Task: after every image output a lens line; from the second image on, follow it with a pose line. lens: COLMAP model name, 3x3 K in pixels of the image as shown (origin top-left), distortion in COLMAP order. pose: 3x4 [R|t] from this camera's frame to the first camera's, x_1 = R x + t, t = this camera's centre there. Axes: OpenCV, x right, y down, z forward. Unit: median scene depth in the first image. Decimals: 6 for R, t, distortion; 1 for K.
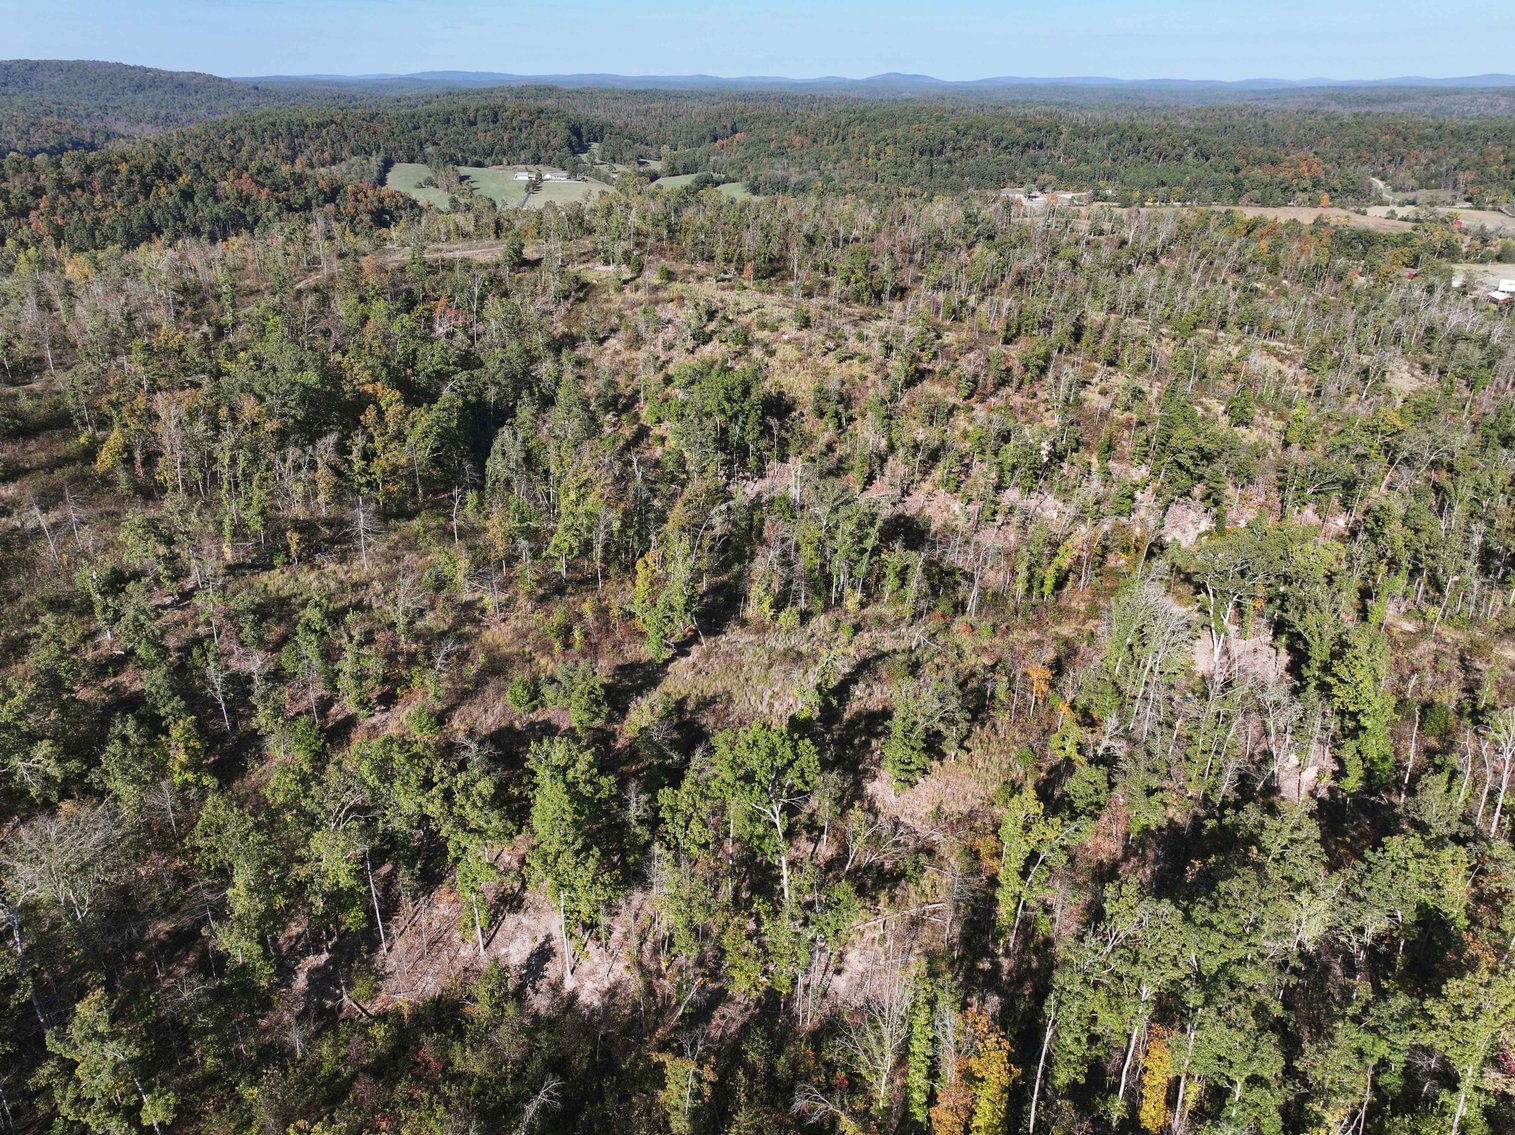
lens RADIAL K [[1061.7, 0, 761.4], [0, 1061.7, 569.4], [0, 0, 1]] dist [-0.008354, 0.029125]
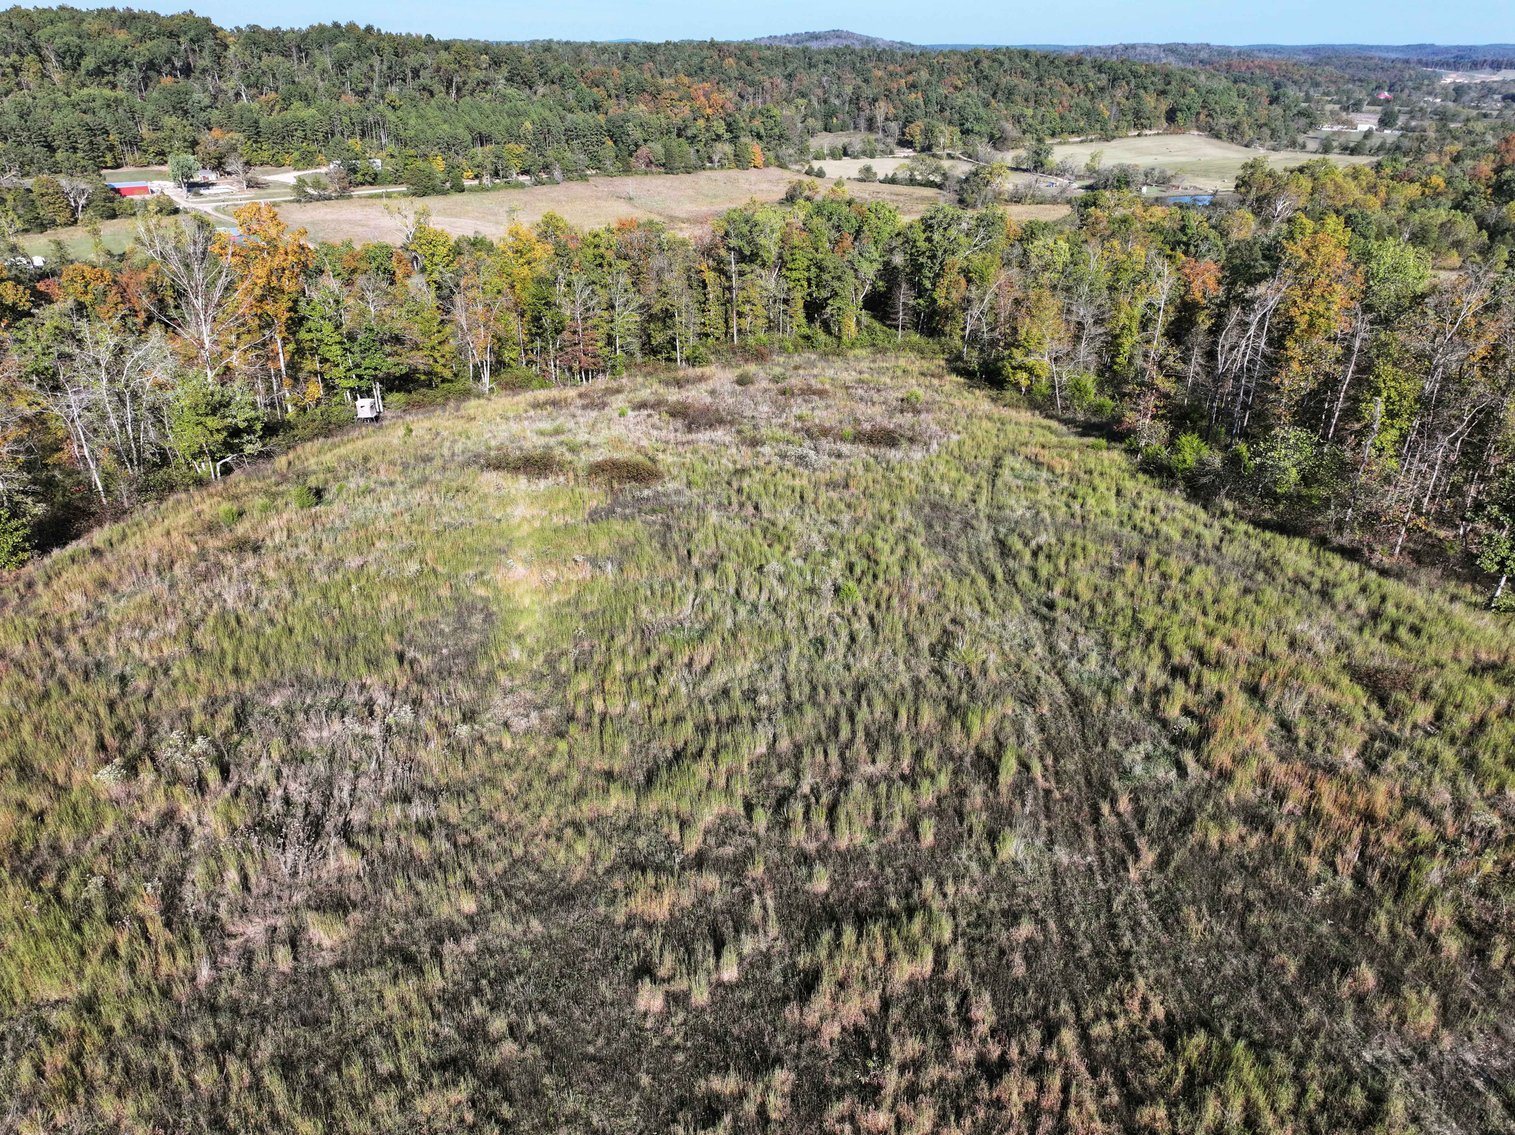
lens RADIAL K [[1061.7, 0, 757.6], [0, 1061.7, 561.3], [0, 0, 1]] dist [-0.008354, 0.029125]
pose [[0.778206, -0.273619, 0.565268, 0.143667], [0.261224, 0.959567, 0.104851, -0.187903], [-0.571102, 0.066066, 0.818216, 0.521213]]
